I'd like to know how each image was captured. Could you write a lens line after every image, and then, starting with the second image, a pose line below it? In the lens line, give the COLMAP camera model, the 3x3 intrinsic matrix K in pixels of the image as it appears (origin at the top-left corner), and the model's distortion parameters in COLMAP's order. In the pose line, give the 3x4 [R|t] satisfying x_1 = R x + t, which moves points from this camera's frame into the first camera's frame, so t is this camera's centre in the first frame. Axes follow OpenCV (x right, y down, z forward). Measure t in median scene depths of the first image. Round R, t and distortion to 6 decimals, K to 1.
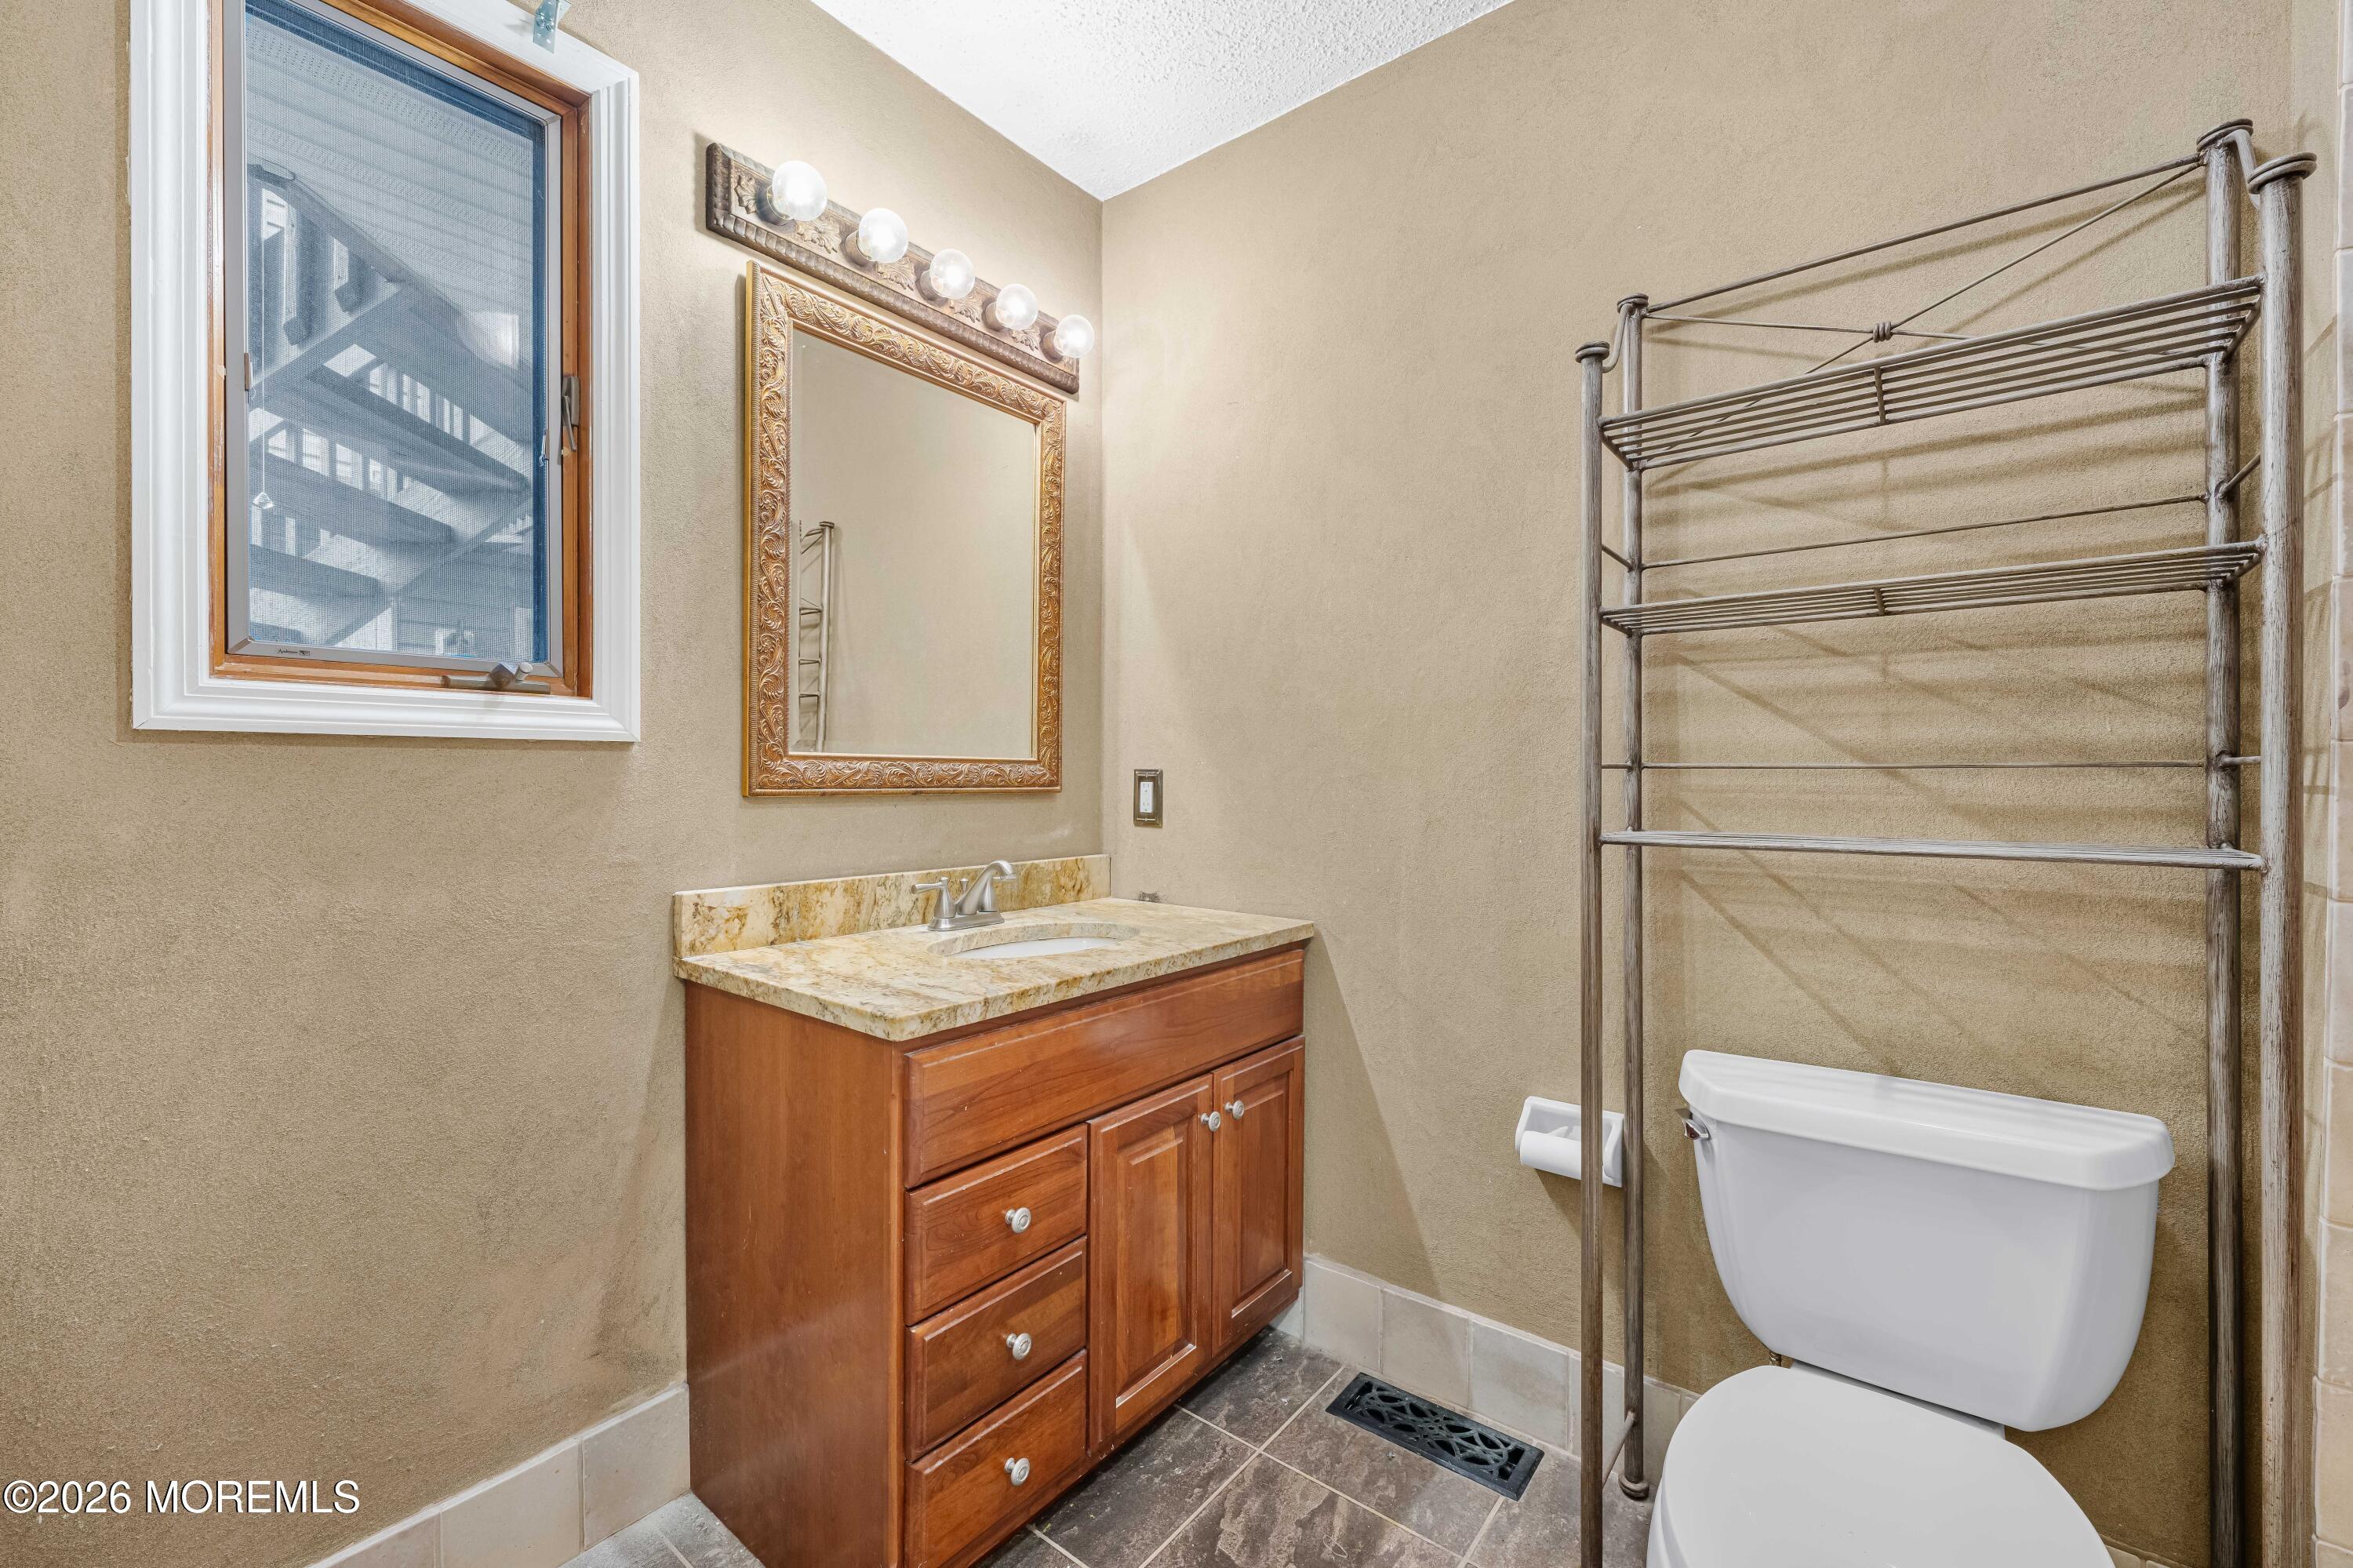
lens RADIAL K [[945.5, 0, 1178.4], [0, 945.5, 777.2], [0, 0, 1]] dist [0.000936, -0.000252]
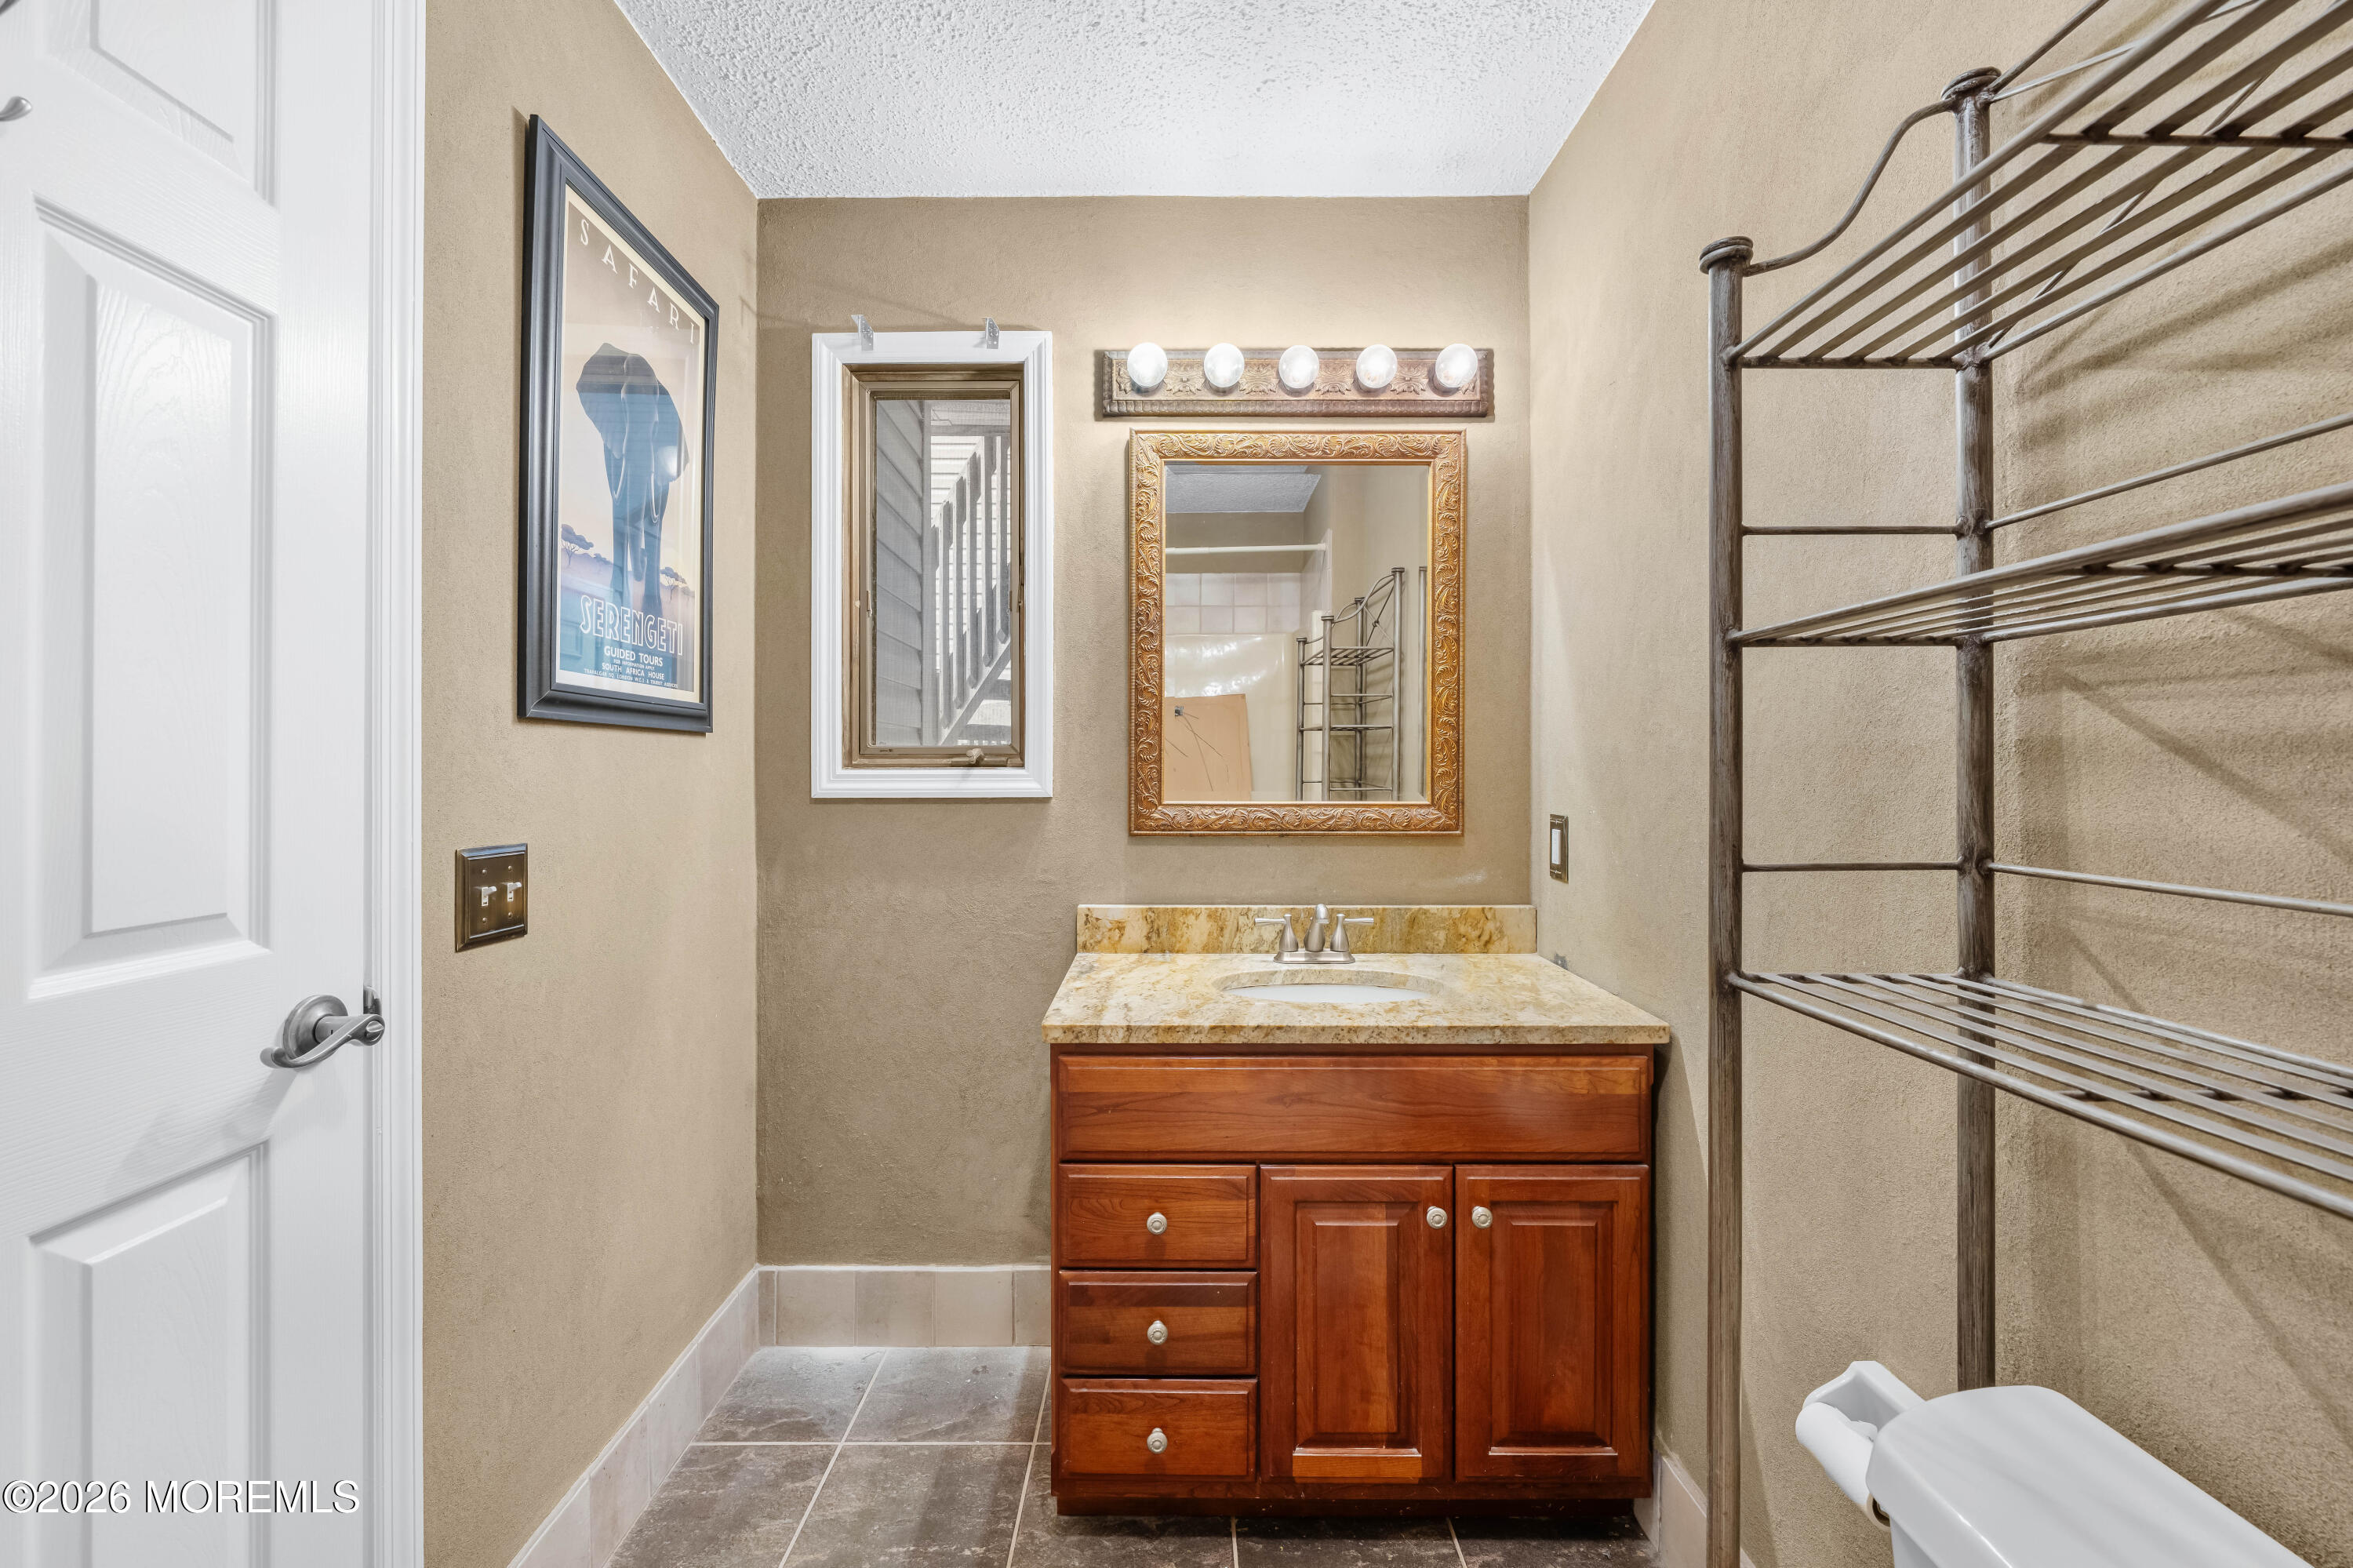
lens RADIAL K [[946.5, 0, 1175.0], [0, 946.5, 760.7], [0, 0, 1]] dist [-0.000281, -0.000464]
pose [[0.625625, -0.010724, -0.780050, 0.627010], [0.001242, 0.999918, -0.012751, -0.069902], [0.780123, 0.007009, 0.625587, 0.238451]]
